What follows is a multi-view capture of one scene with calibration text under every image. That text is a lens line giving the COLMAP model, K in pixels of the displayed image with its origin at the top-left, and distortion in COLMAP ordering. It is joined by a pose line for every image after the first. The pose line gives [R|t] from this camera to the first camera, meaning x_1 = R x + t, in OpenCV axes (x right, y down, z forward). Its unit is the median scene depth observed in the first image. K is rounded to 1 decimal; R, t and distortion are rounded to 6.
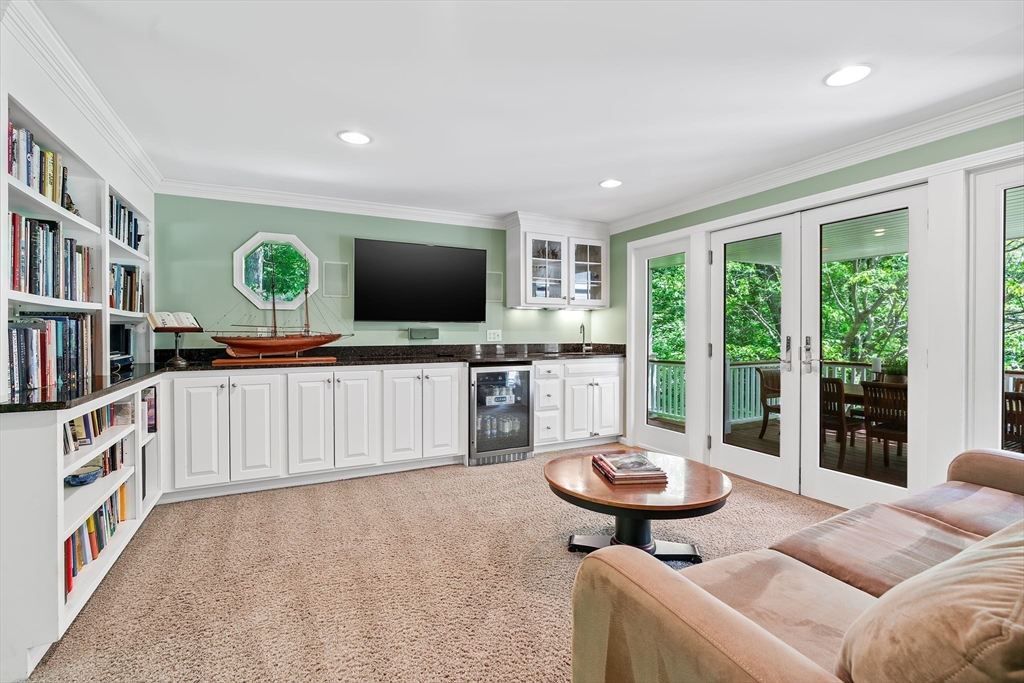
lens RADIAL K [[461.0, 0, 508.7], [0, 461.0, 330.9], [0, 0, 1]] dist [-0.022611, 0.010519]
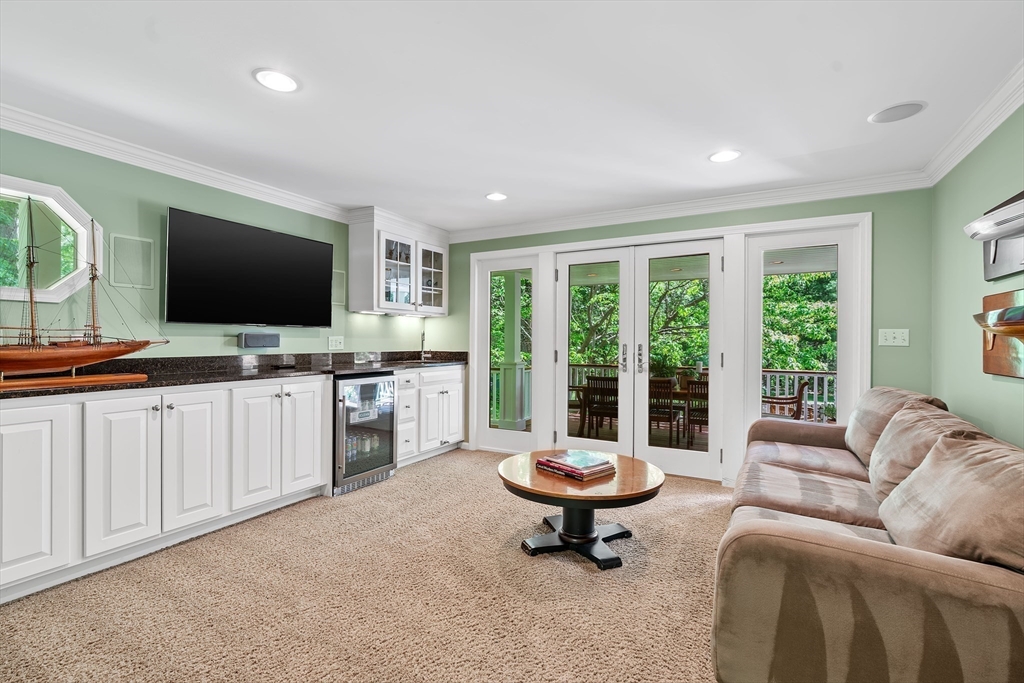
lens RADIAL K [[460.0, 0, 511.2], [0, 460.0, 335.7], [0, 0, 1]] dist [-0.024536, 0.010535]
pose [[0.827993, 0.010414, 0.560642, -0.270796], [-0.007601, 0.999944, -0.007349, 0.000133], [-0.560687, 0.001823, 0.828026, 0.105142]]
